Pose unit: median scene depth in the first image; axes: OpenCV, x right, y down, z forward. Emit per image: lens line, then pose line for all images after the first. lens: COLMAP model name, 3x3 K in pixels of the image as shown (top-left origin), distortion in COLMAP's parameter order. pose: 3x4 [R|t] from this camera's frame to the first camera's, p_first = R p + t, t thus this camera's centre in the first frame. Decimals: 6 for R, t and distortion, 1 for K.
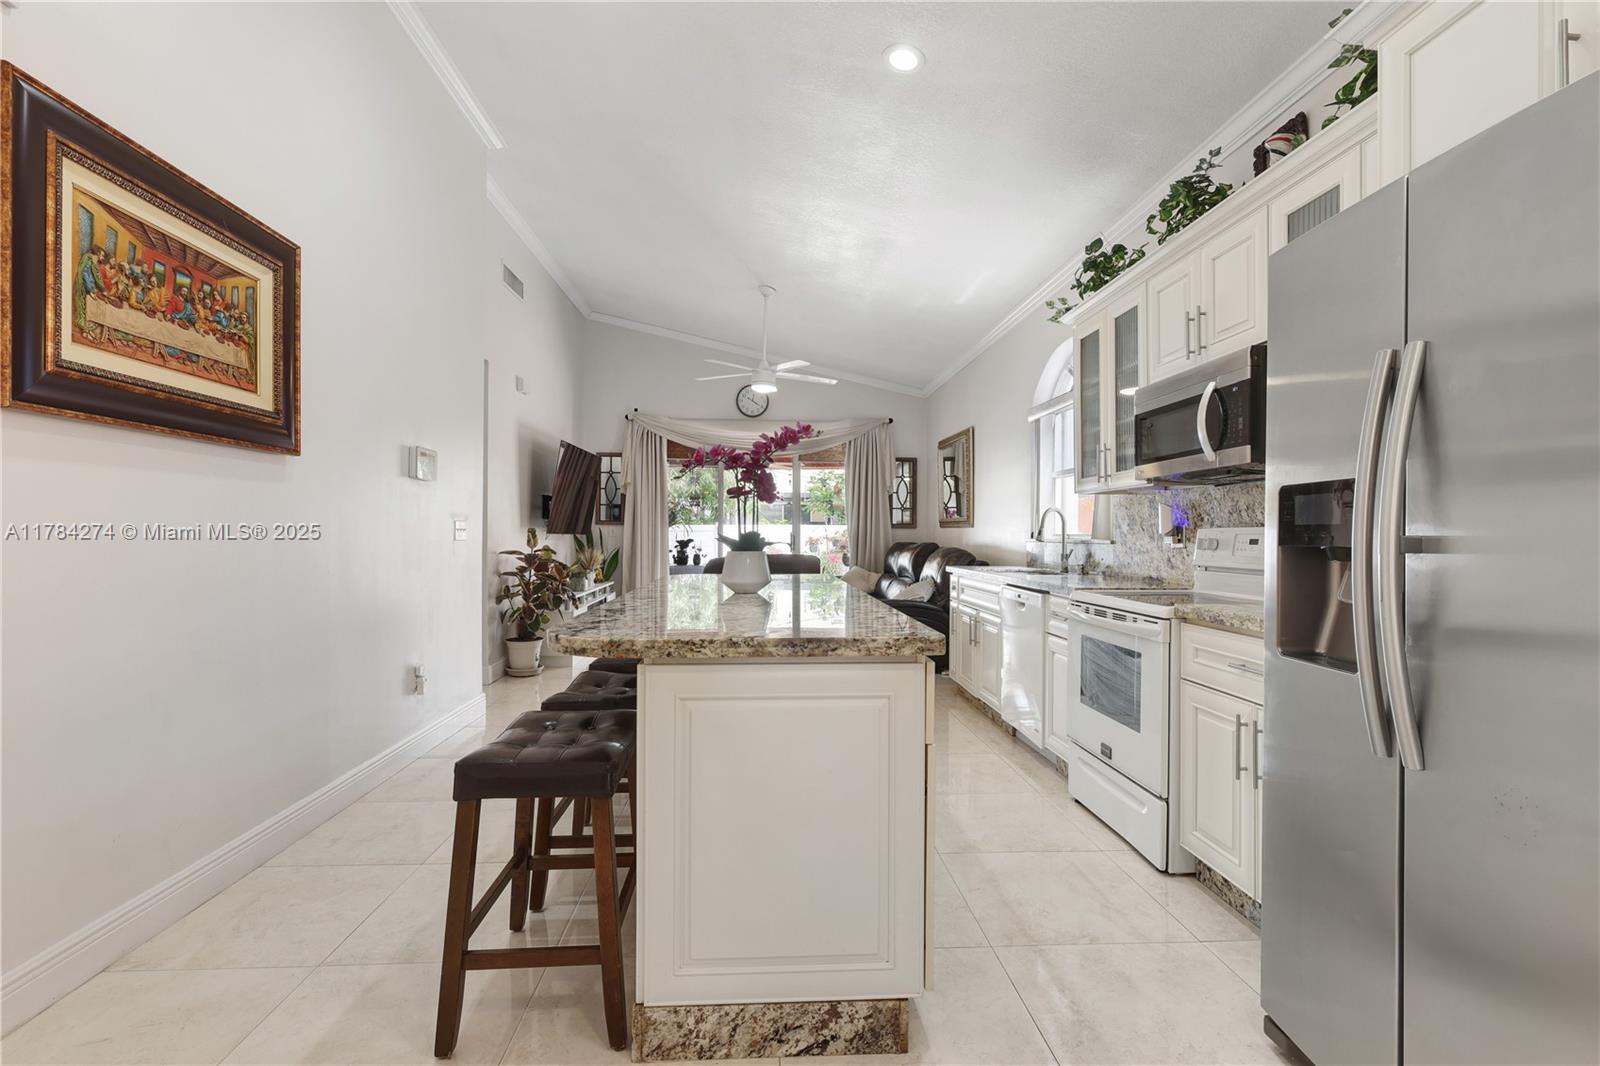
lens RADIAL K [[756.2, 0, 781.2], [0, 756.2, 531.5], [0, 0, 1]] dist [-0.002789, -0.000137]
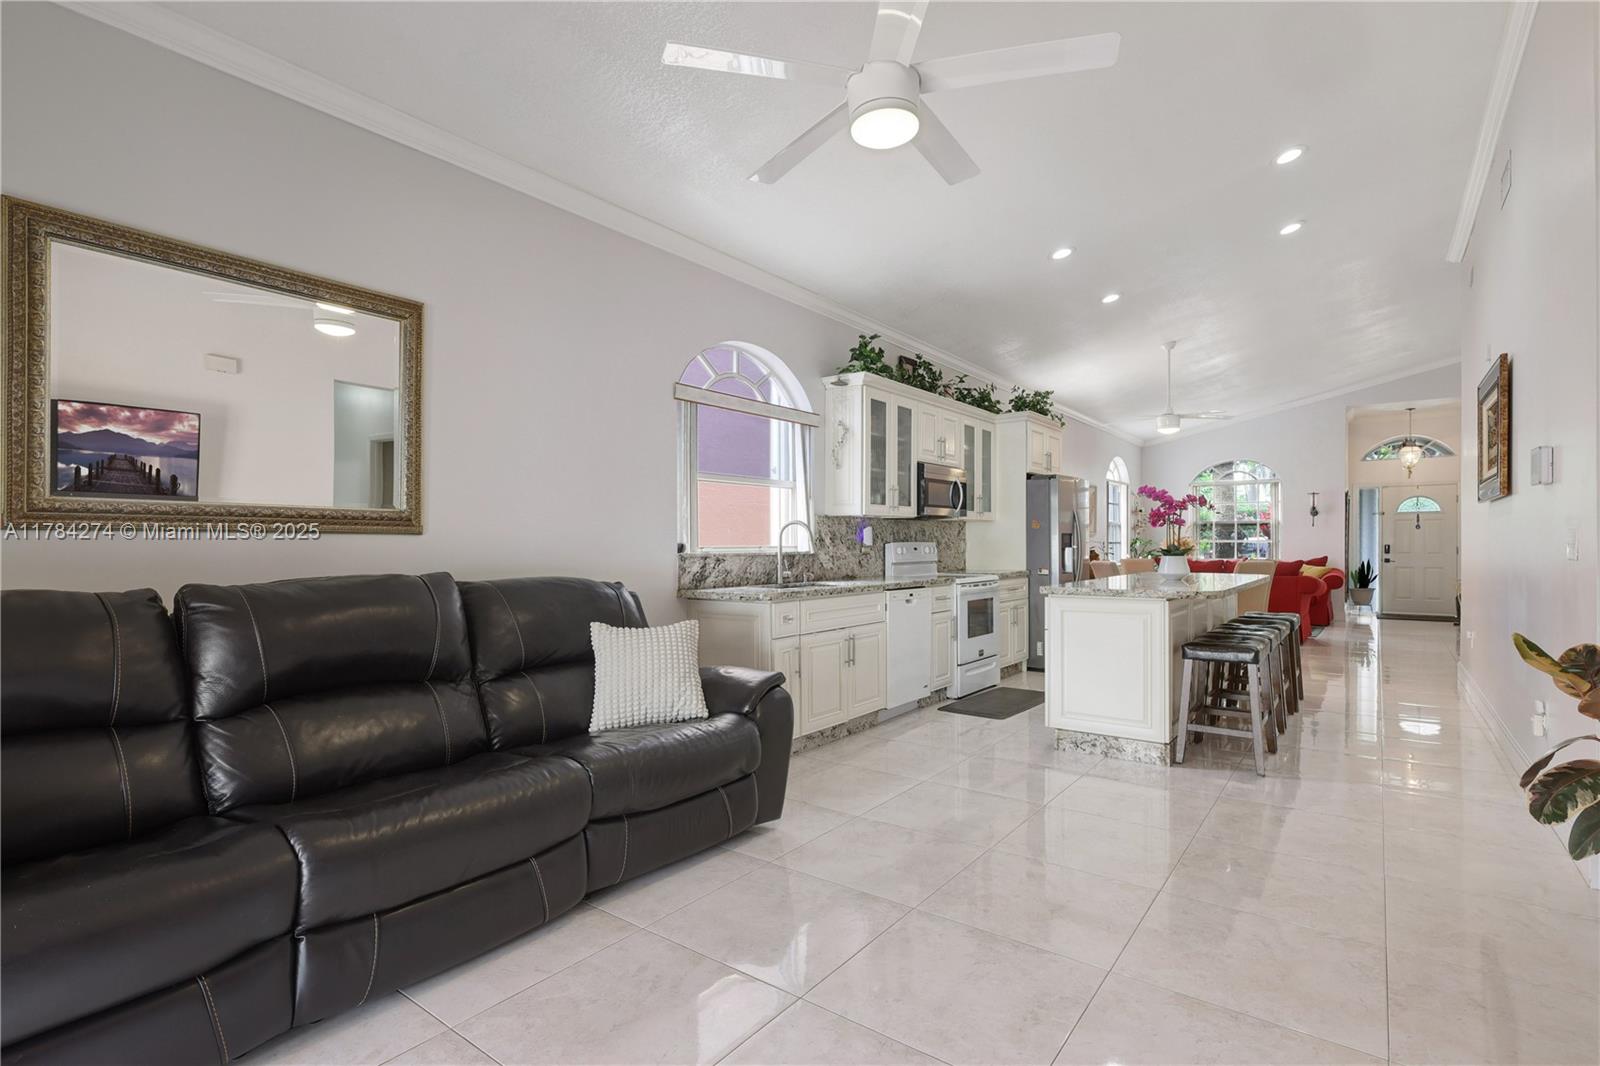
lens RADIAL K [[796.6, 0, 798.5], [0, 796.6, 537.4], [0, 0, 1]] dist [0.001522, 0.000558]
pose [[-0.780578, 0.001502, 0.625057, -0.565069], [-0.002743, 0.999979, -0.005829, -0.004361], [-0.625053, -0.006264, -0.780557, 3.249014]]
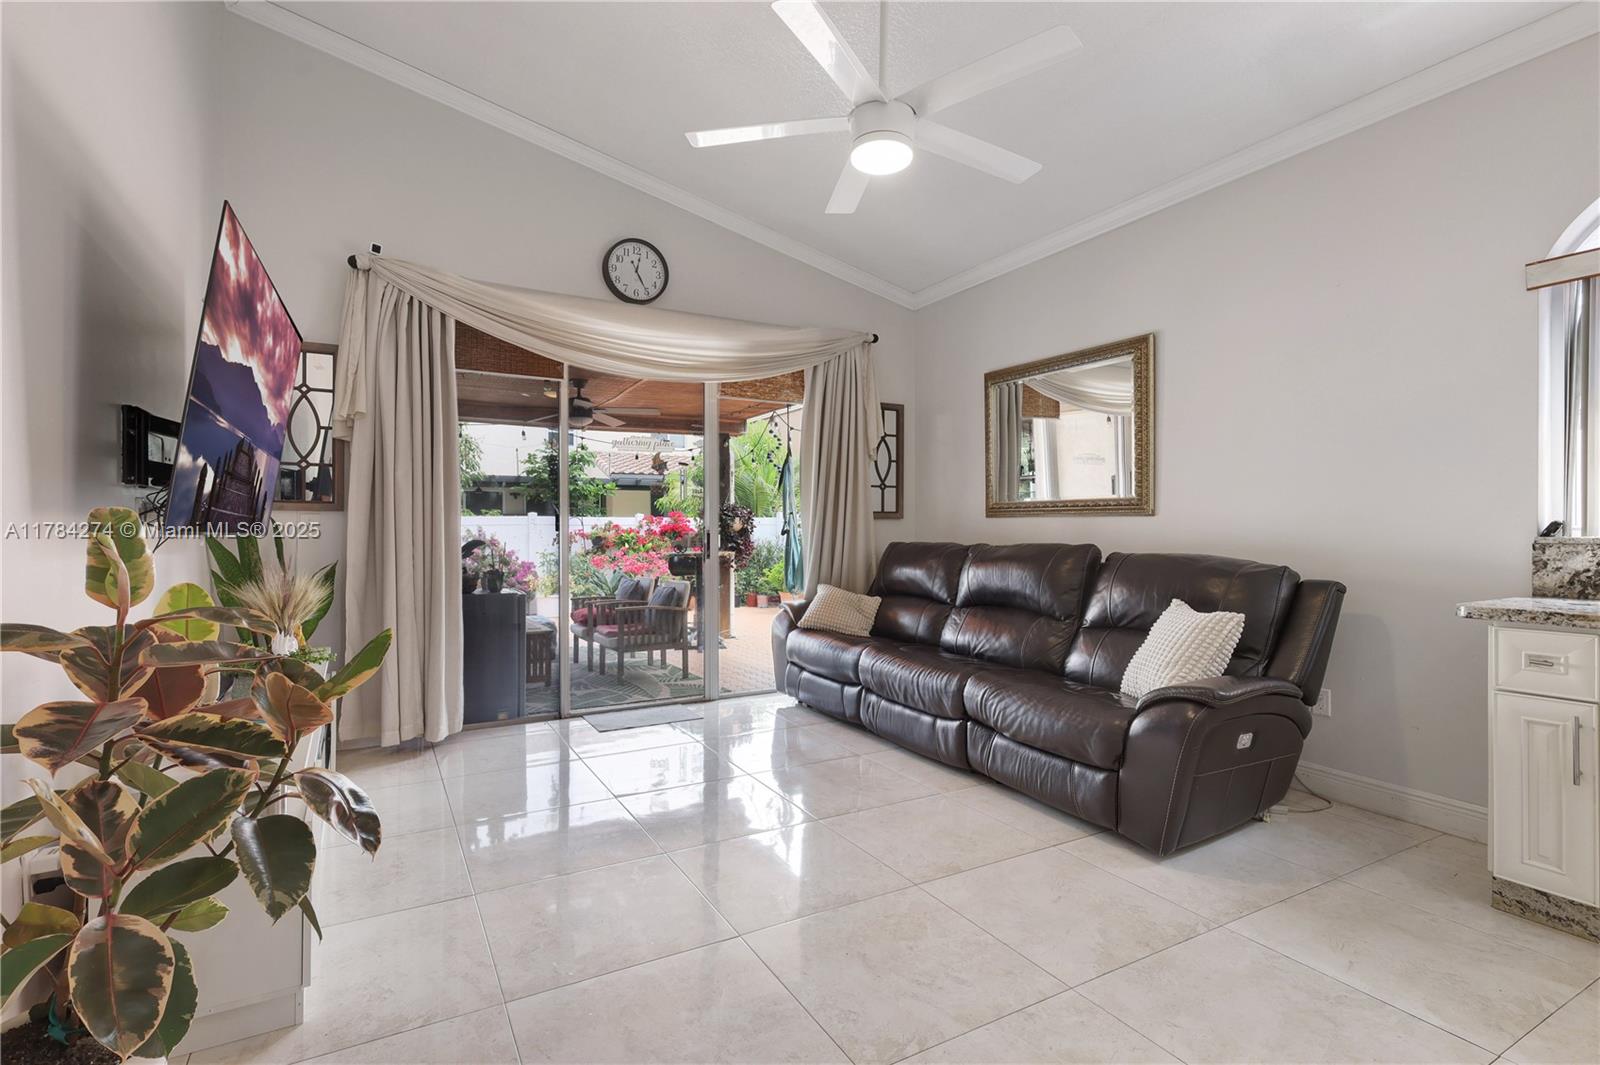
lens RADIAL K [[767.4, 0, 840.9], [0, 767.4, 530.0], [0, 0, 1]] dist [-0.000627, 0.000462]
pose [[0.877290, -0.007012, 0.479909, -0.594436], [0.003880, 0.999964, 0.007519, 0.000194], [-0.479945, -0.004734, 0.877286, 1.665738]]
